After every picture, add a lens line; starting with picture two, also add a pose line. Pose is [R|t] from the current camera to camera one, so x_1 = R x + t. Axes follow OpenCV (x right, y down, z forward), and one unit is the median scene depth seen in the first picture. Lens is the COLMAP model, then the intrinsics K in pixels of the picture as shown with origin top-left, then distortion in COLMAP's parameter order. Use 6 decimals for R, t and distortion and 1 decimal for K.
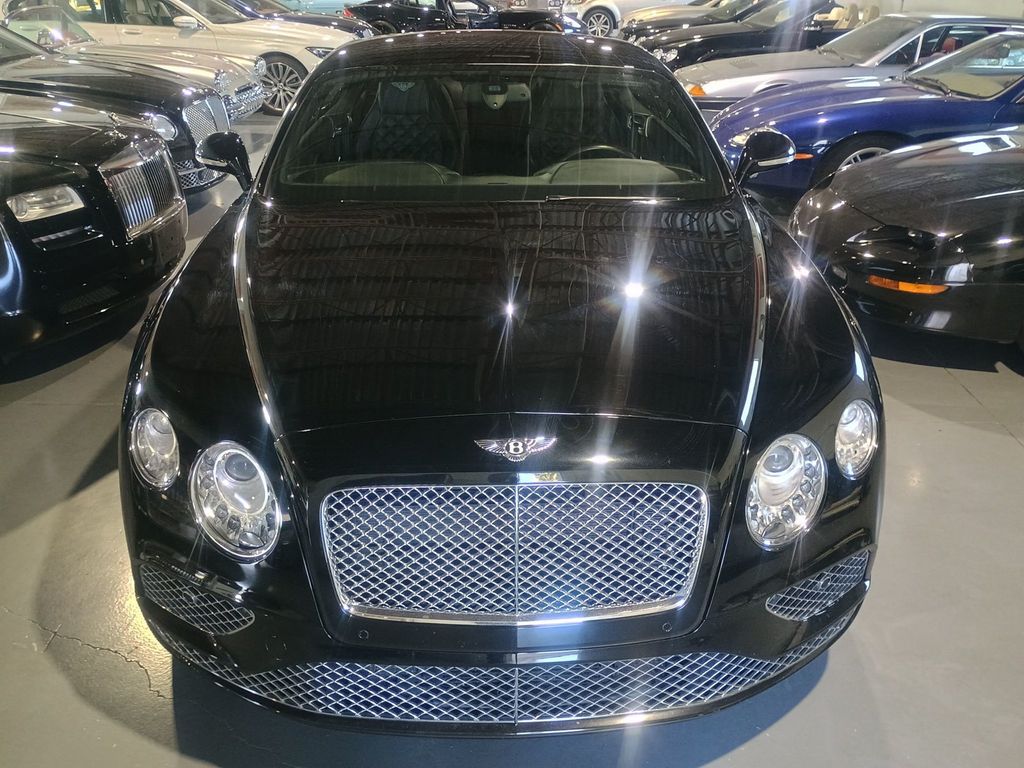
lens RADIAL K [[882.7, 0, 515.9], [0, 882.7, 376.0], [0, 0, 1]] dist [0.028977, -0.006113]
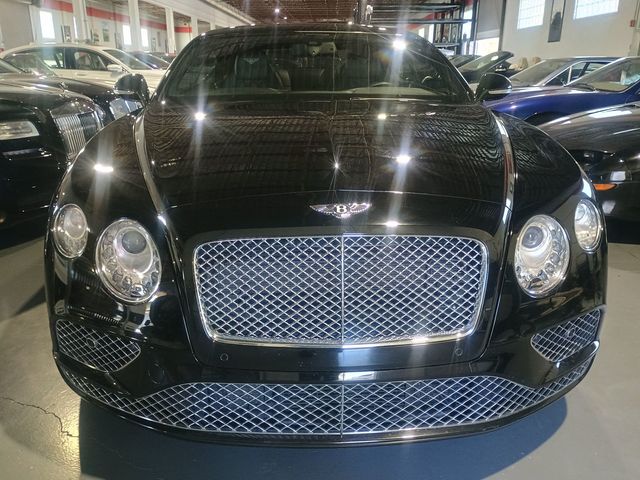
lens RADIAL K [[551.7, 0, 317.0], [0, 551.7, 244.1], [0, 0, 1]] dist [0.028977, -0.006113]
pose [[0.999978, -0.006408, 0.001571, -0.035312], [0.006545, 0.993545, -0.113247, 0.209206], [-0.000835, 0.113254, 0.993566, 0.172208]]
